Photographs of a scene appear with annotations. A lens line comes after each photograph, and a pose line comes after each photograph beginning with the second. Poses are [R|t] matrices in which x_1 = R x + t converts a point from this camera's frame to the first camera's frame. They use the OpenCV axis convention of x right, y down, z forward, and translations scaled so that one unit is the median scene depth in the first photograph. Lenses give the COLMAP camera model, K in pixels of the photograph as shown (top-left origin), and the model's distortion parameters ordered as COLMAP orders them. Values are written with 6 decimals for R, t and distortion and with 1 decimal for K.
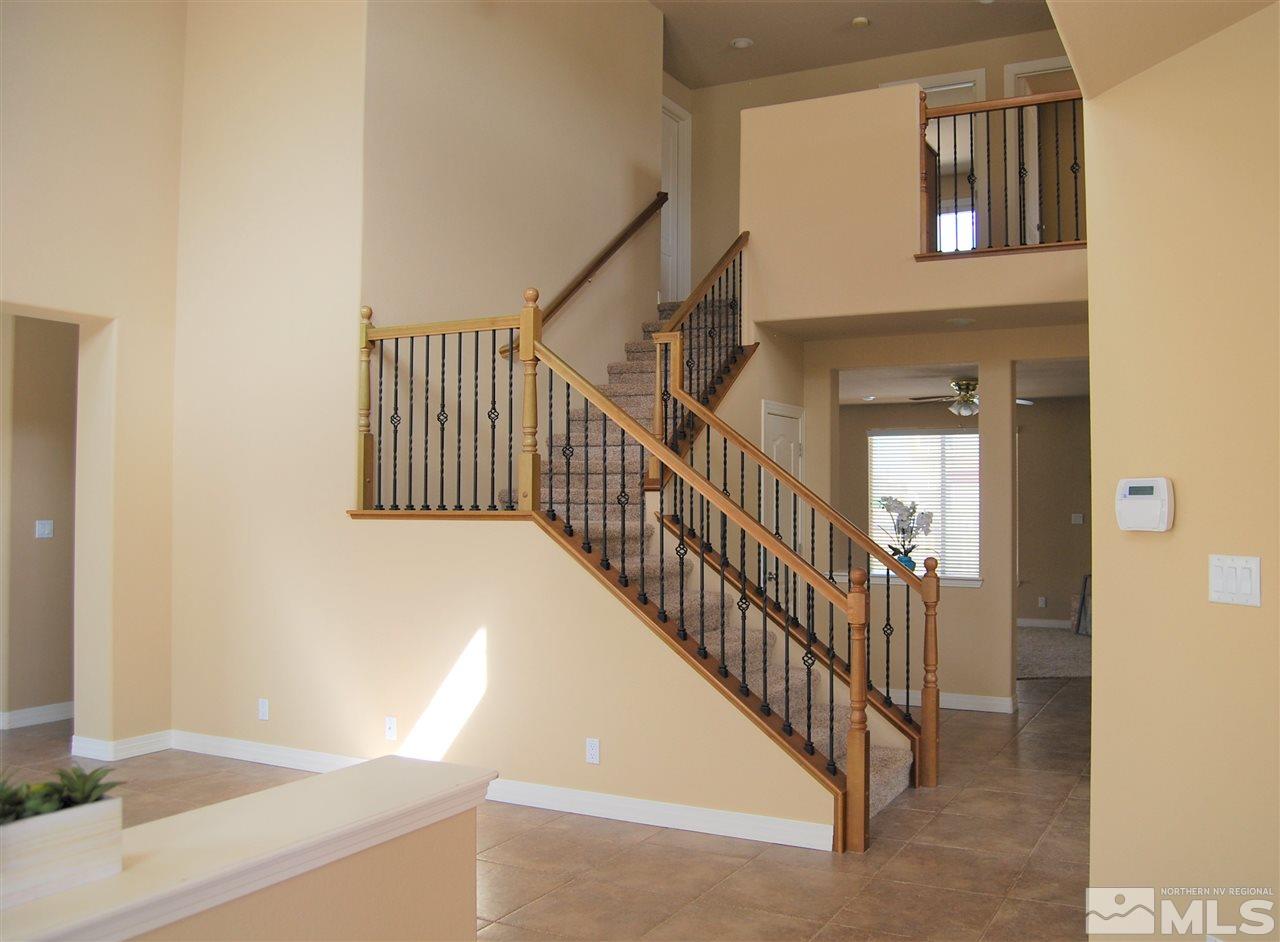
lens RADIAL K [[1125.5, 0, 637.0], [0, 1125.5, 464.7], [0, 0, 1]] dist [-0.058654, 0.006381]
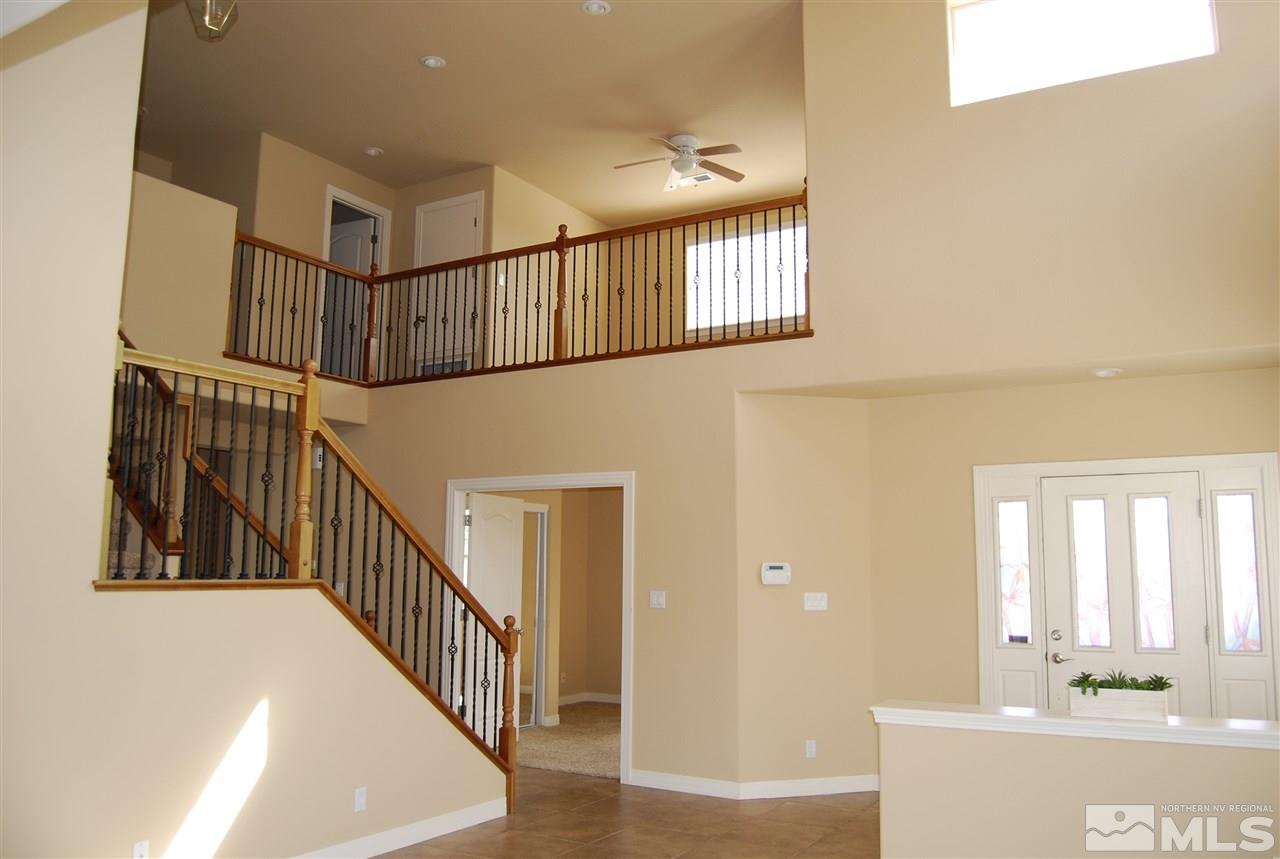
lens RADIAL K [[1026.4, 0, 639.3], [0, 1026.4, 428.7], [0, 0, 1]] dist [-0.081839, 0.022807]
pose [[0.046852, 0.138599, 0.989240, -1.040332], [-0.034366, 0.989965, -0.137073, 0.022614], [-0.998310, -0.027575, 0.051145, 0.682000]]
